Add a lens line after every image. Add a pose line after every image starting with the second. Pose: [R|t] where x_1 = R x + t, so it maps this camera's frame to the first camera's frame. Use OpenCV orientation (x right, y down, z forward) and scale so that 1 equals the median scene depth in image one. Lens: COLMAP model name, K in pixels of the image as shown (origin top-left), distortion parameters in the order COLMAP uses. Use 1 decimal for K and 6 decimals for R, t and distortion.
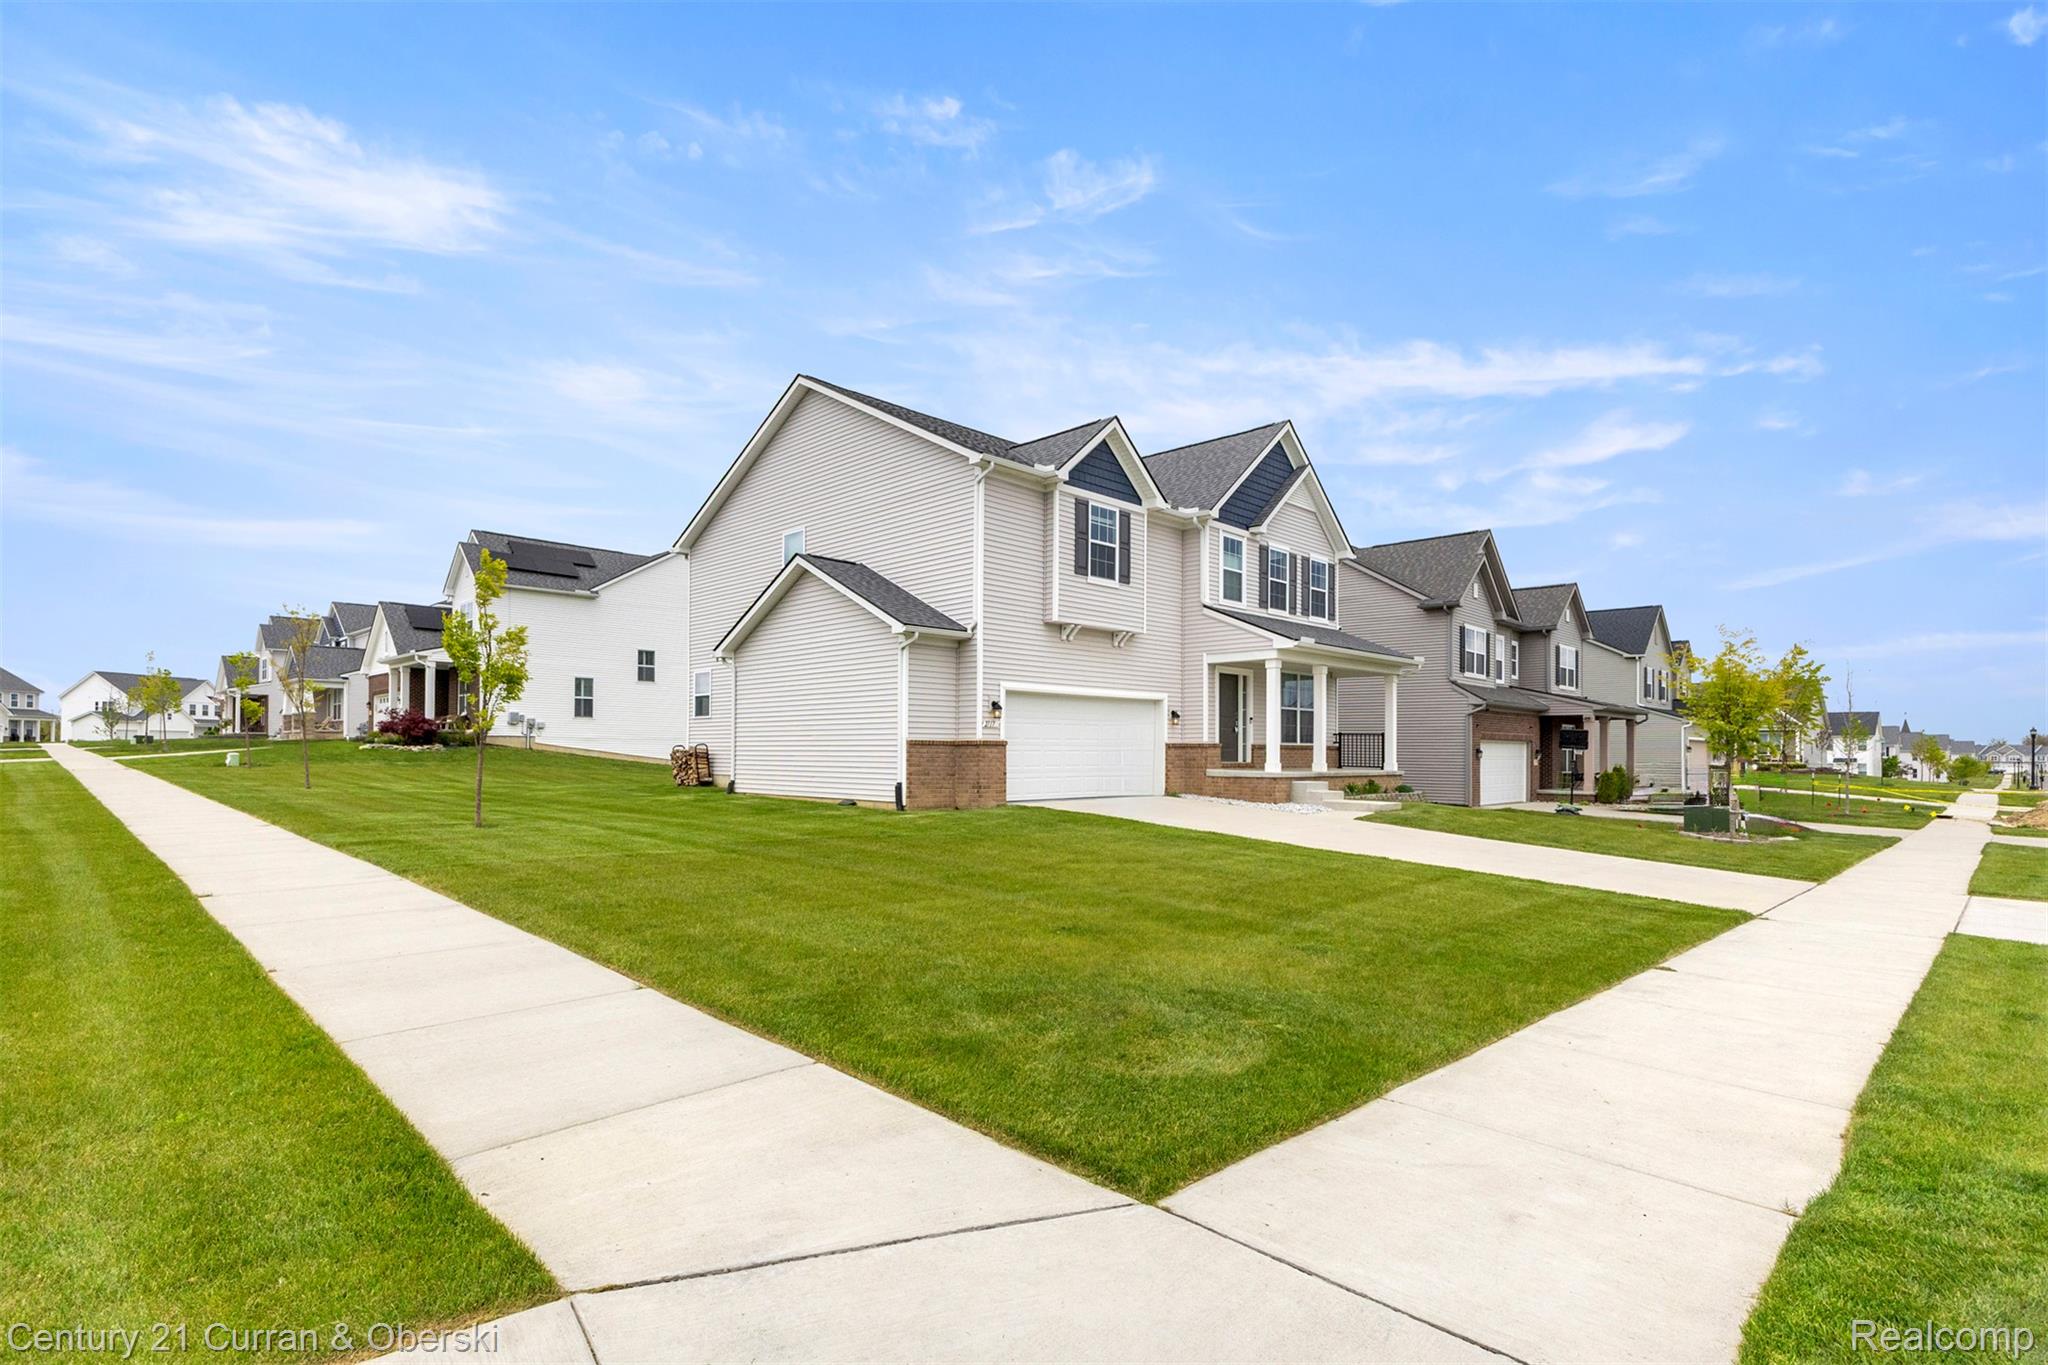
lens RADIAL K [[974.6, 0, 1022.0], [0, 974.6, 727.6], [0, 0, 1]] dist [0.000148, 0.000089]
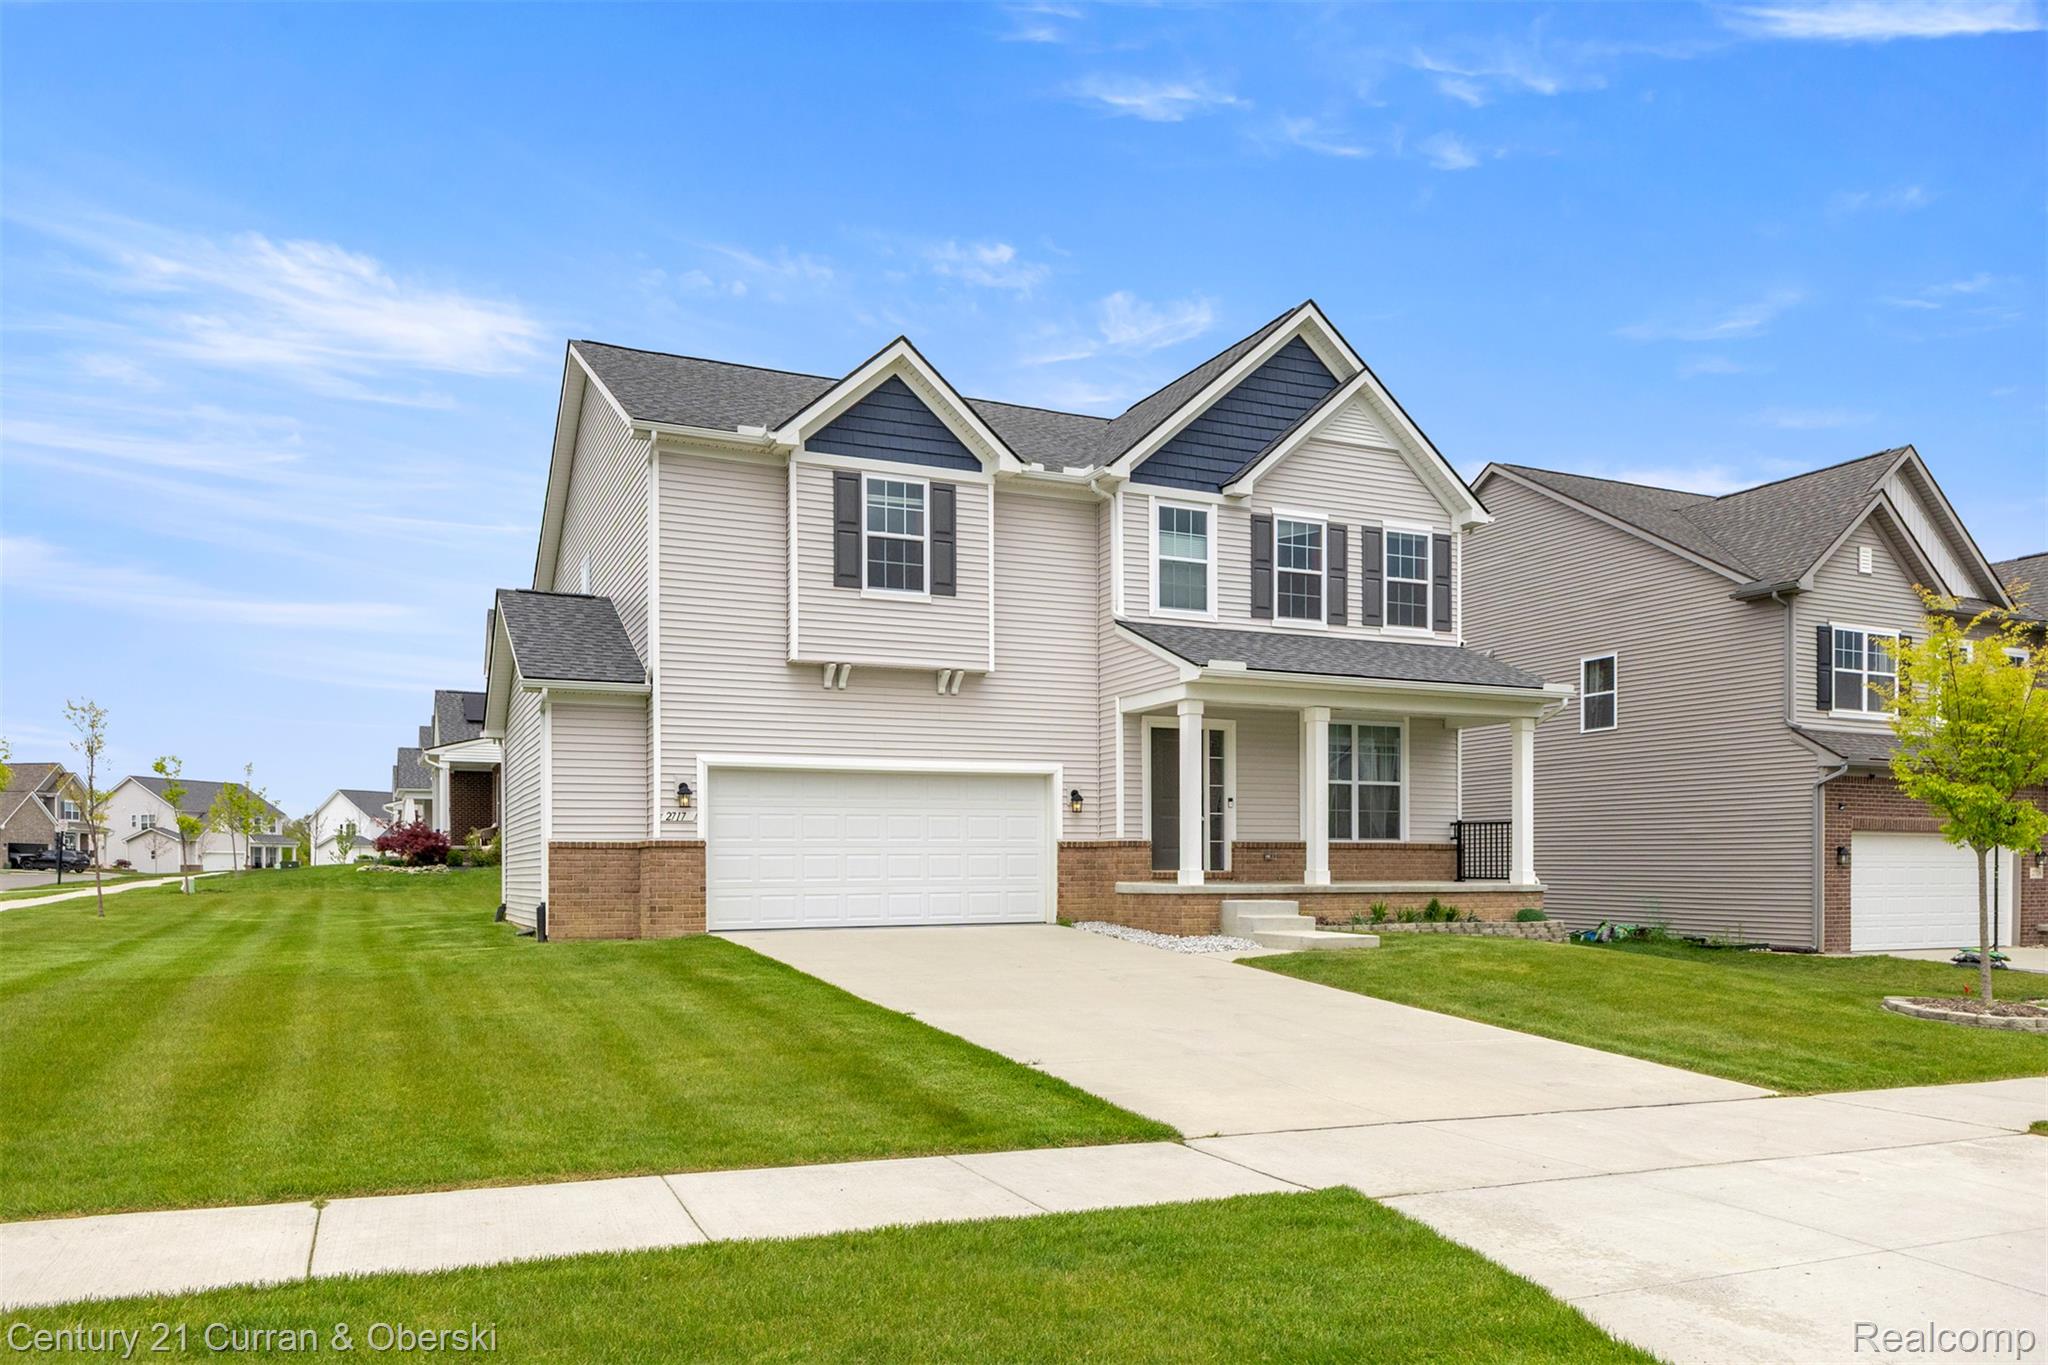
lens RADIAL K [[1422.8, 0, 1031.3], [0, 1422.8, 868.0], [0, 0, 1]] dist [0.000668, -0.001239]
pose [[0.938817, -0.011918, -0.344210, 0.433053], [0.018754, 0.999687, 0.016539, 0.016397], [0.343905, -0.021982, 0.938747, 0.117917]]
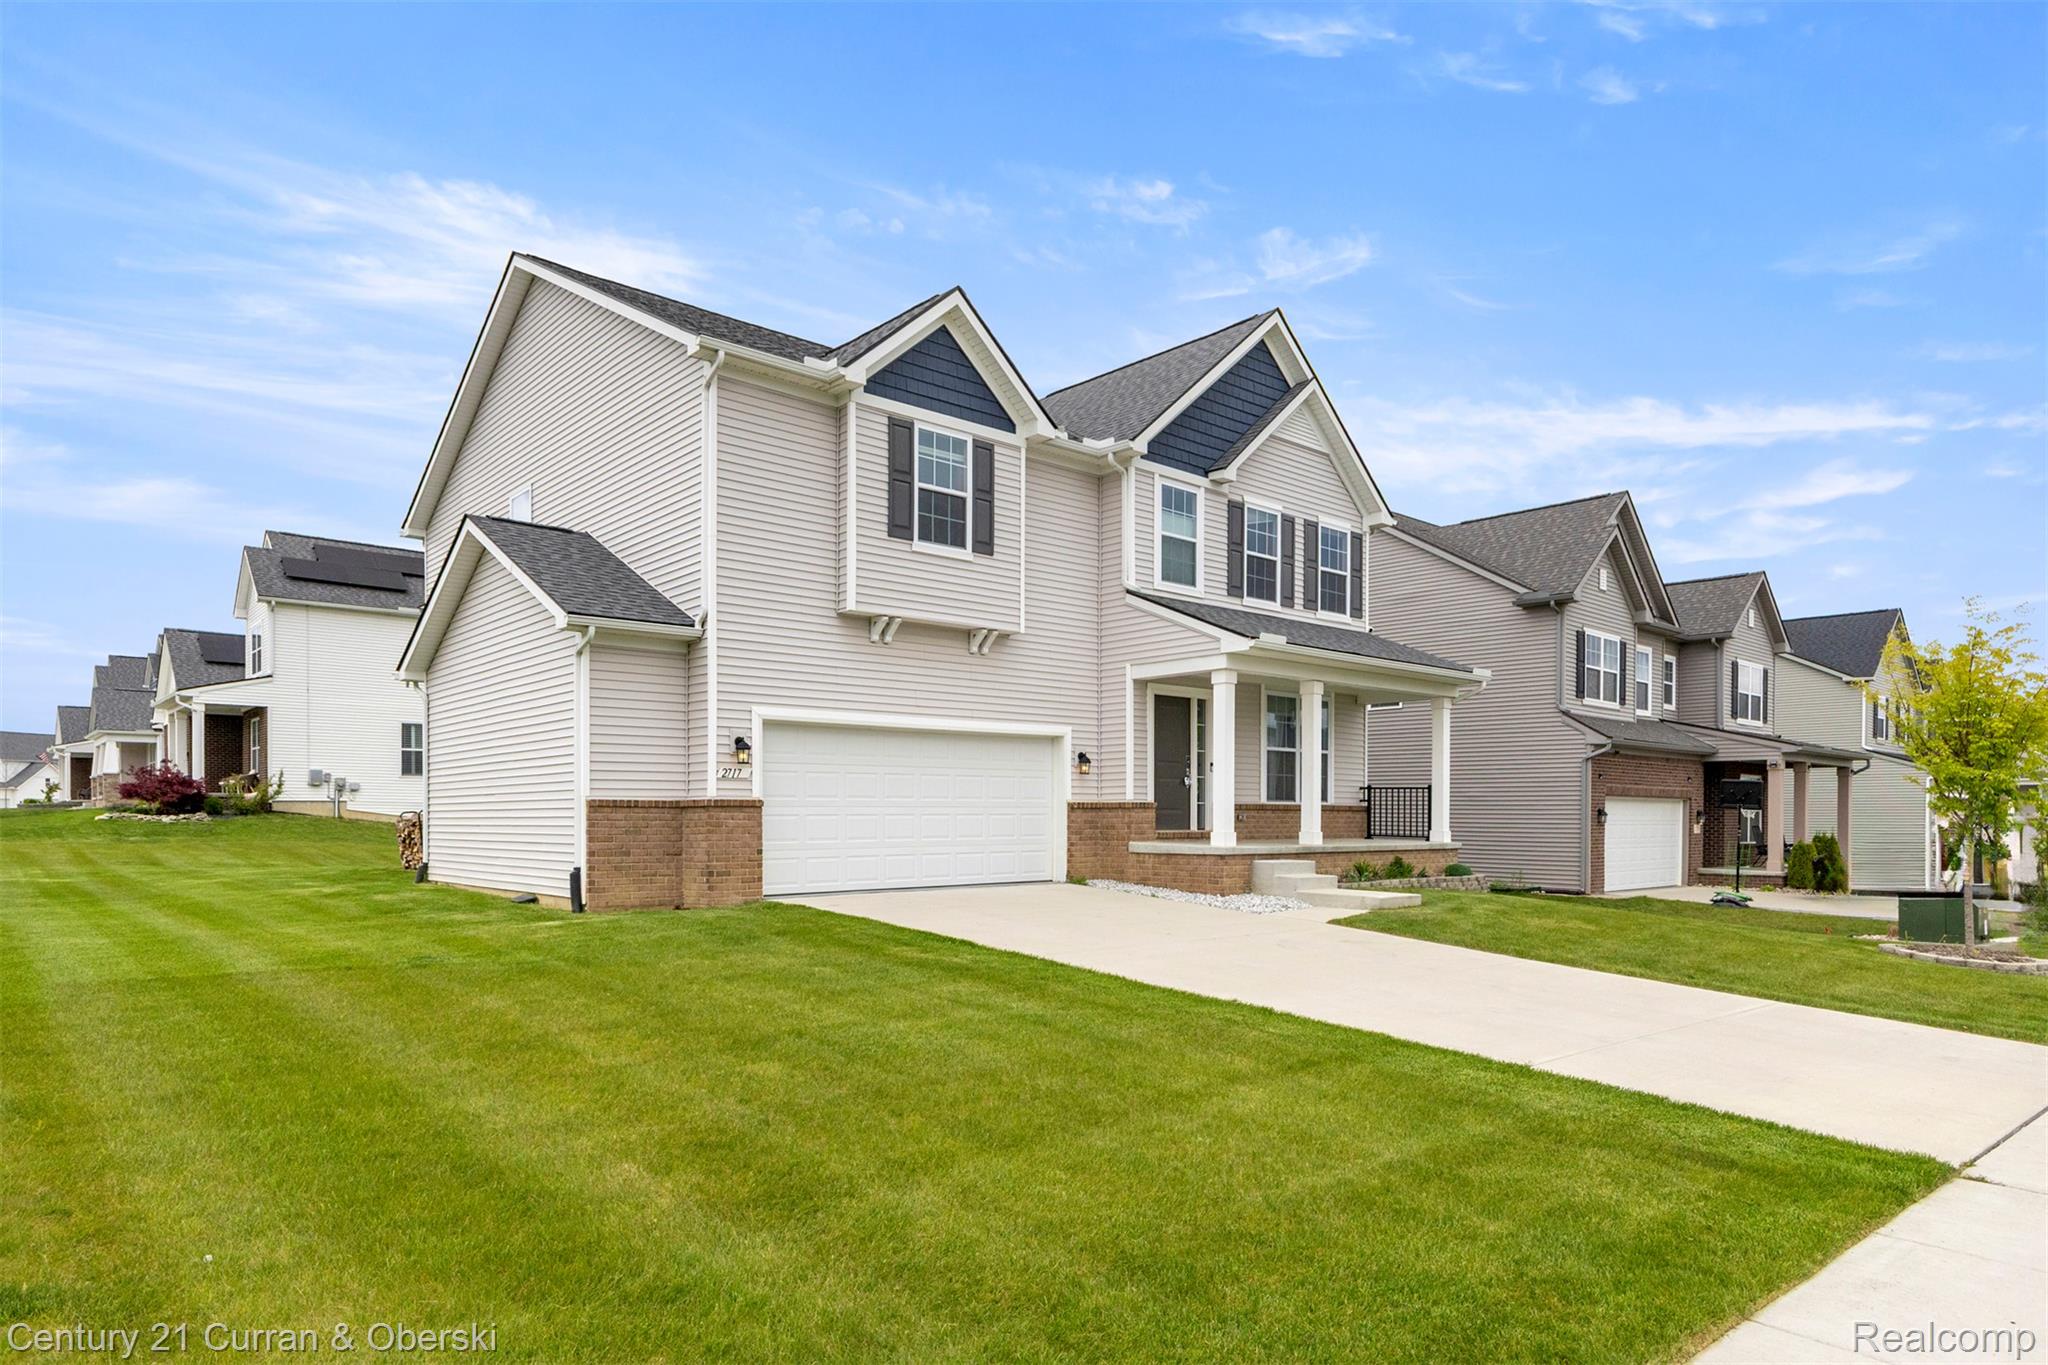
lens RADIAL K [[1198.0, 0, 1031.0], [0, 1198.0, 813.0], [0, 0, 1]] dist [0.000160, -0.000103]
pose [[0.998203, -0.005955, -0.059631, 0.163919], [0.007133, 0.999783, 0.019564, 0.006527], [0.059502, -0.019954, 0.998029, 0.190207]]
